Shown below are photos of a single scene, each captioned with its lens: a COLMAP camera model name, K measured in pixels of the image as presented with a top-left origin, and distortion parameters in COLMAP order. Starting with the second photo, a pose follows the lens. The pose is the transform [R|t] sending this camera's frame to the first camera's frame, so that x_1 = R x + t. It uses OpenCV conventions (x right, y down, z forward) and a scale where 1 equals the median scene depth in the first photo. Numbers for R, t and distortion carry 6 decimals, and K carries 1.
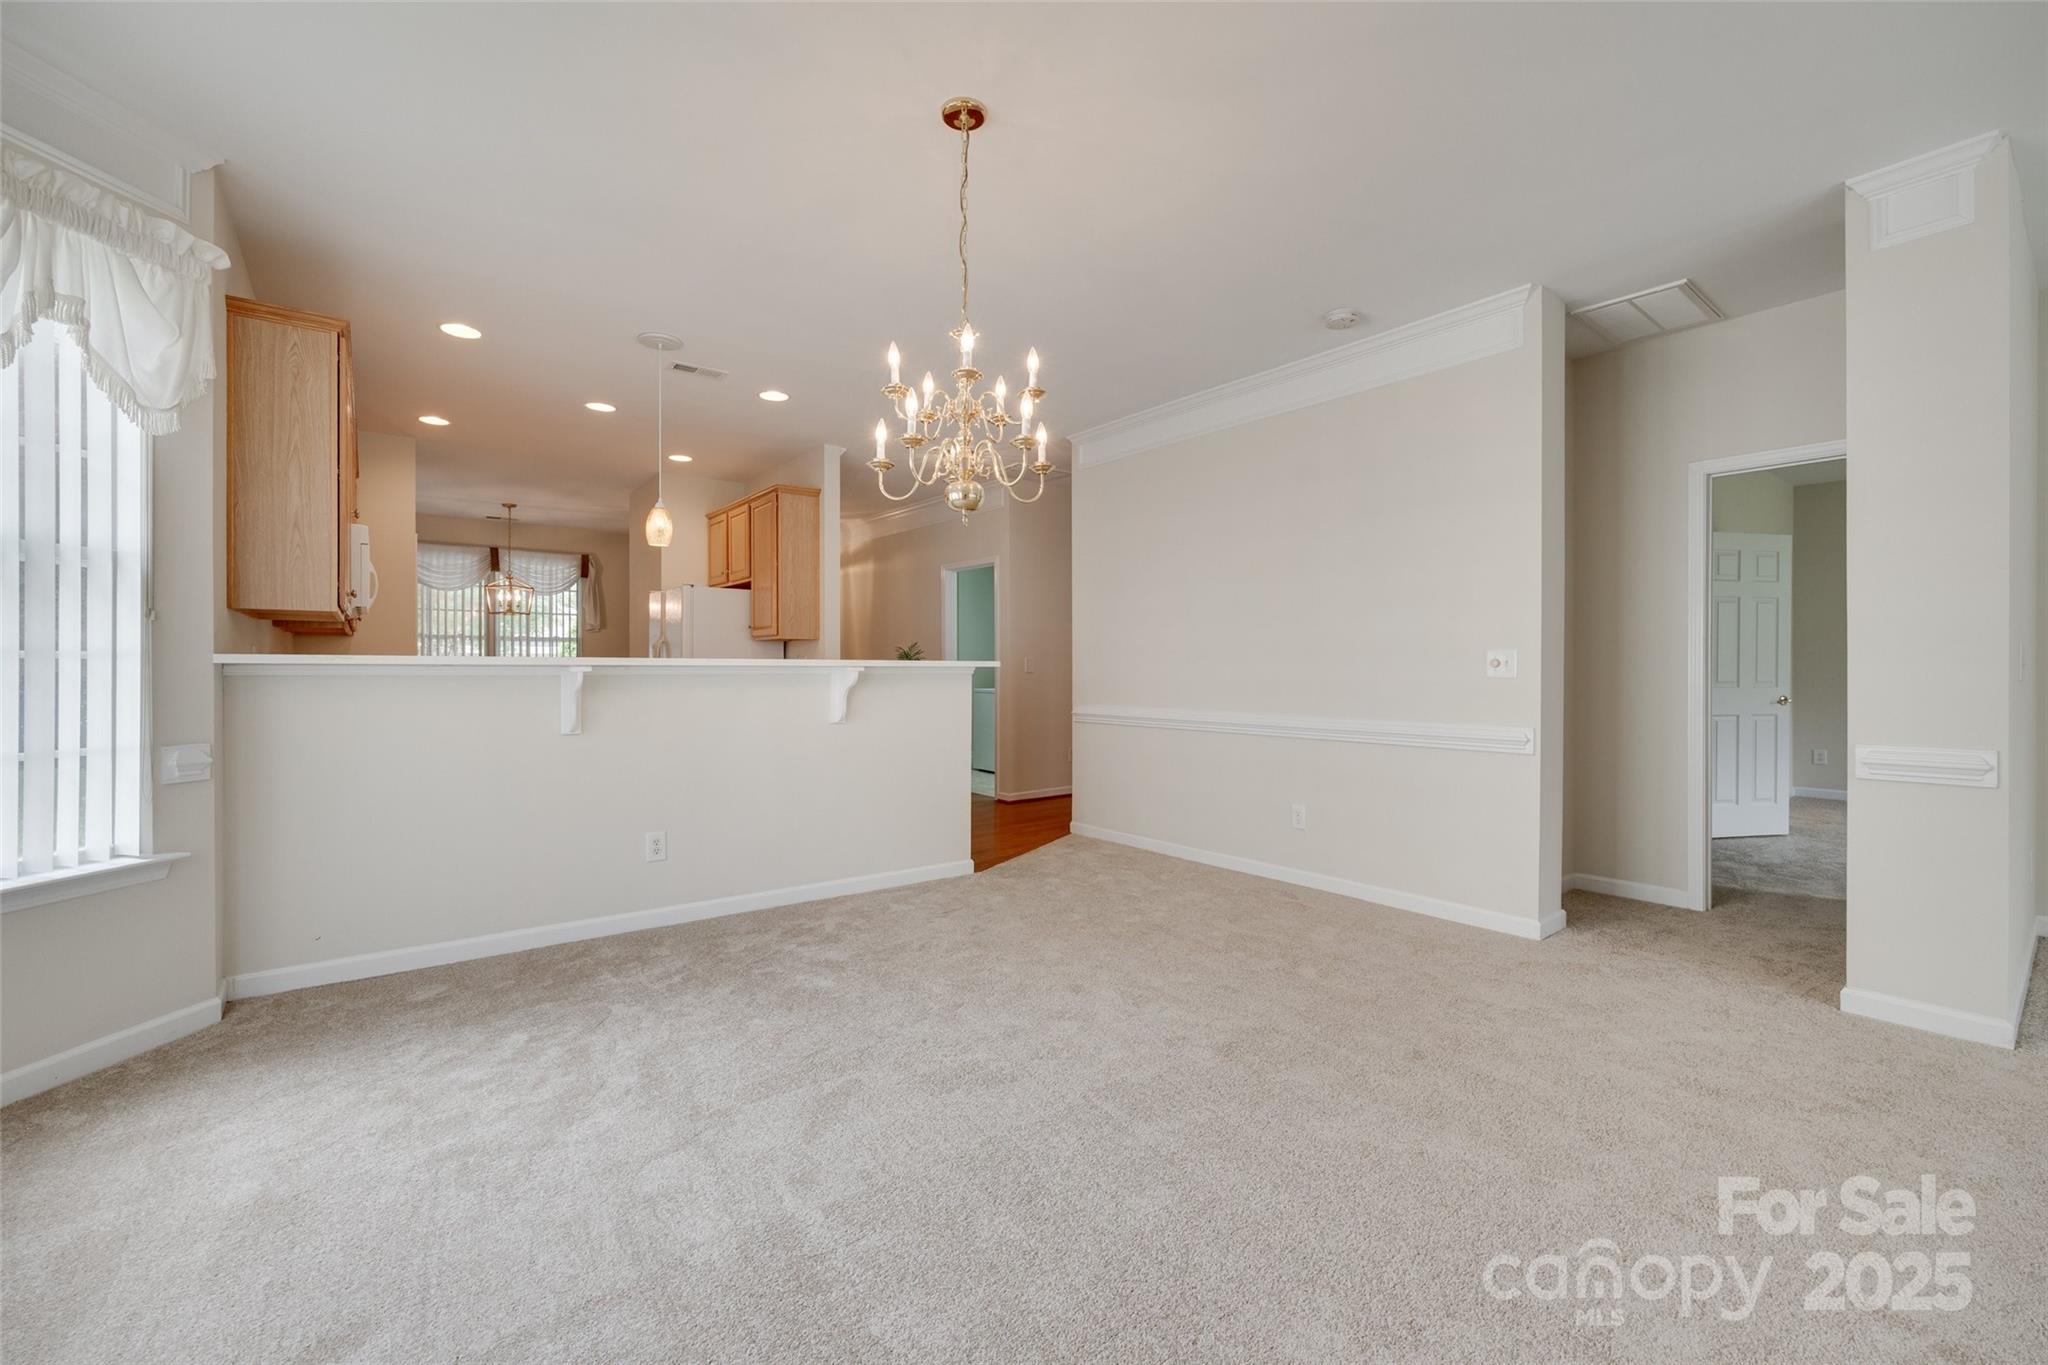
lens RADIAL K [[836.0, 0, 994.1], [0, 836.0, 673.7], [0, 0, 1]] dist [-0.000606, 0.000252]
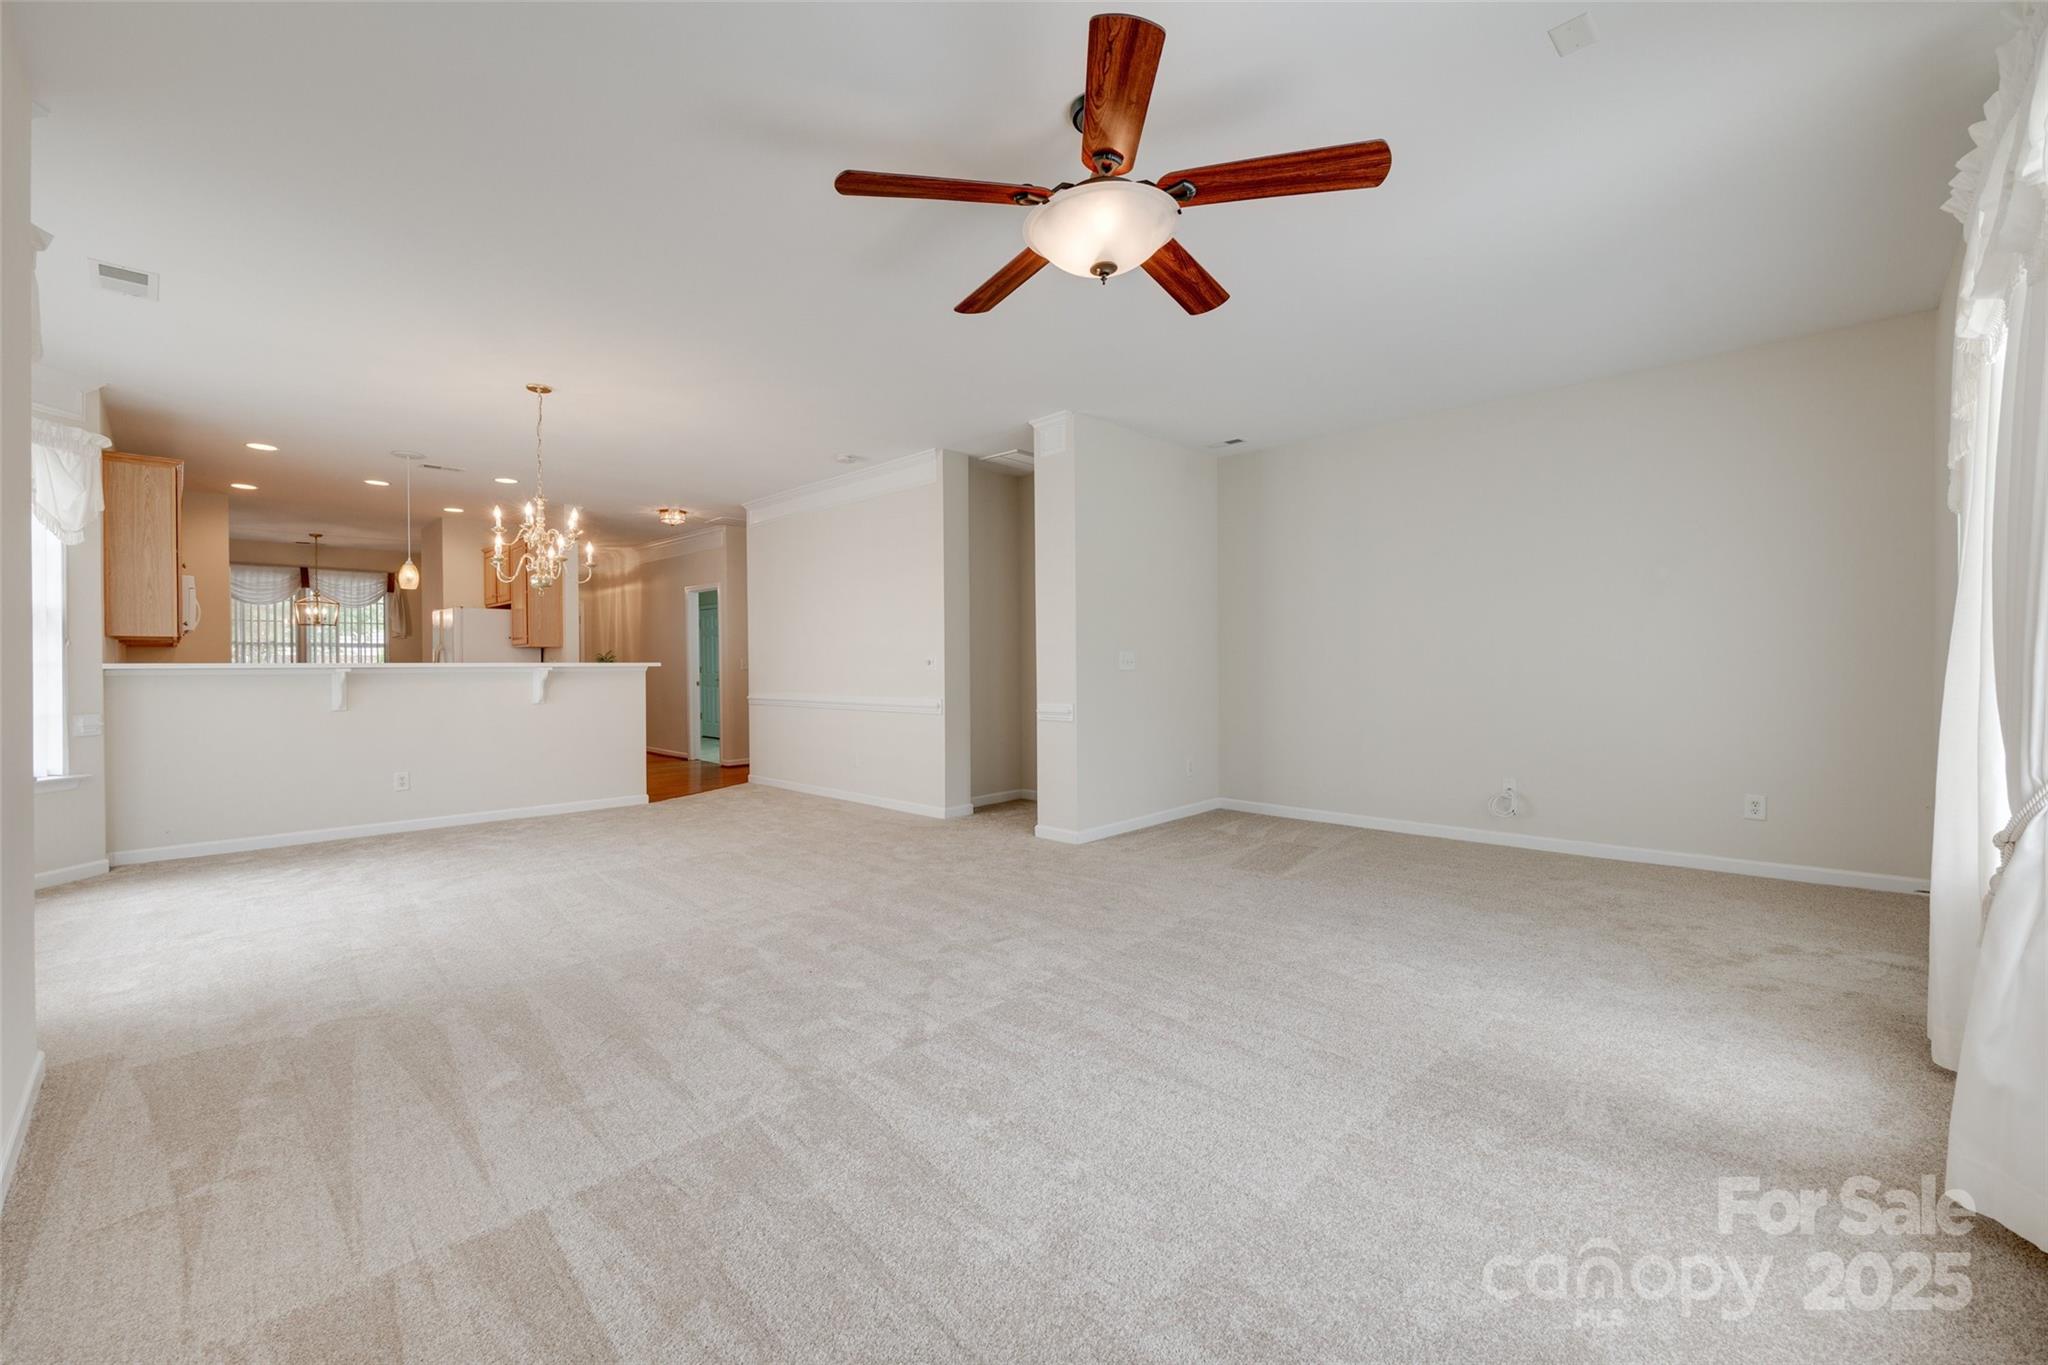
lens RADIAL K [[826.9, 0, 1000.5], [0, 826.9, 674.9], [0, 0, 1]] dist [-0.000383, -0.000973]
pose [[0.989399, -0.008928, 0.144947, 0.298237], [0.008282, 0.999953, 0.005058, 0.003198], [-0.144985, -0.003804, 0.989427, -0.432692]]
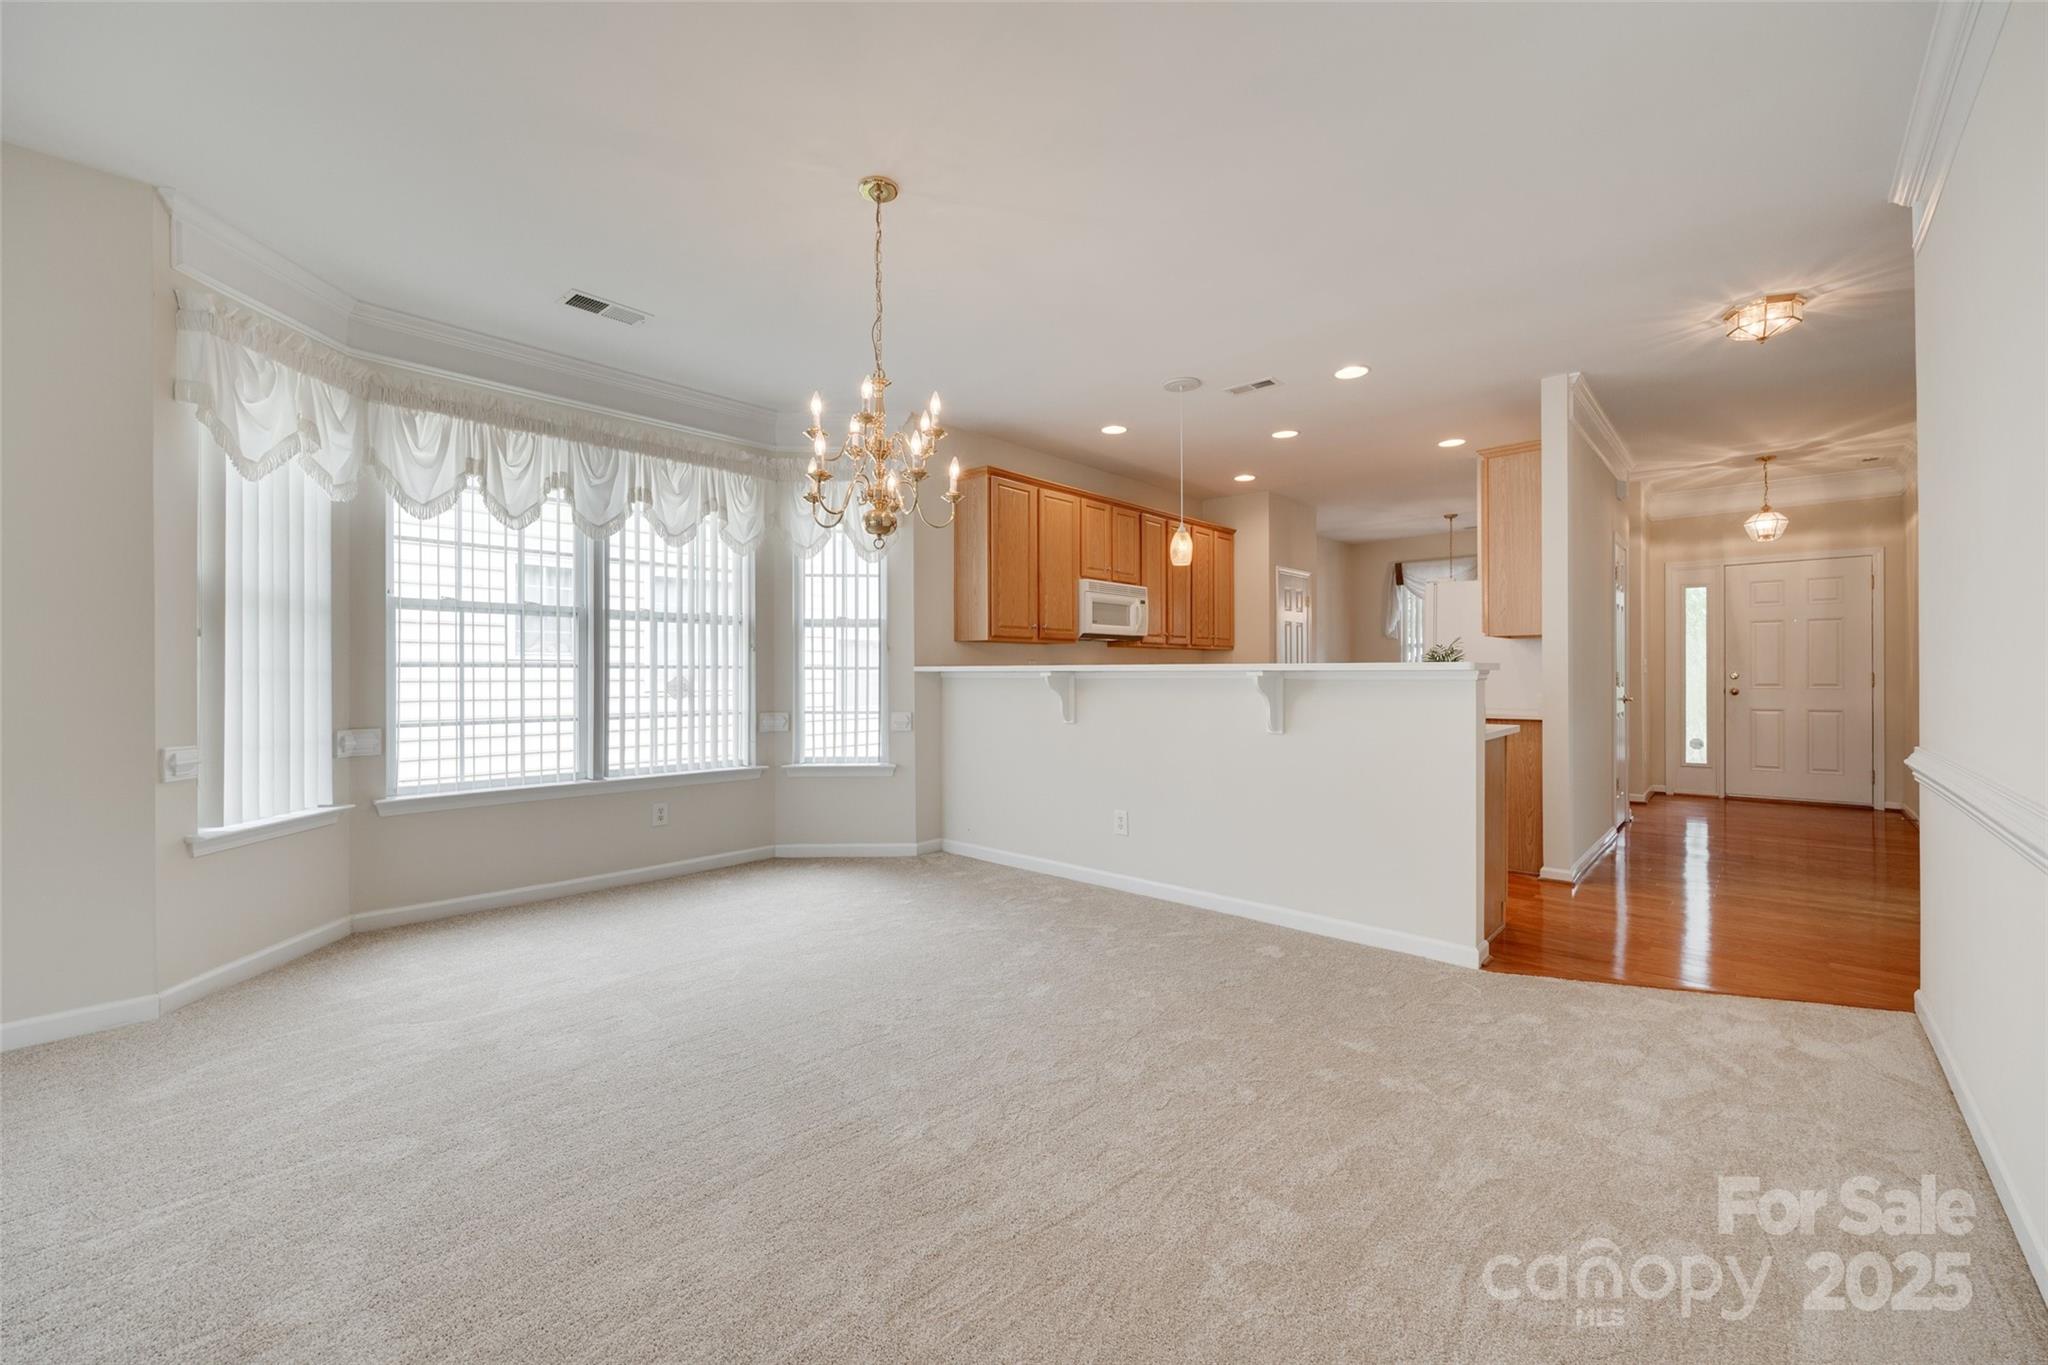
lens RADIAL K [[826.9, 0, 1033.0], [0, 826.9, 674.8], [0, 0, 1]] dist [-0.000383, -0.000973]
pose [[0.193549, -0.001628, -0.981089, 0.439602], [-0.003241, 0.999992, -0.002298, -0.000678], [0.981085, 0.003624, 0.193542, 0.389982]]
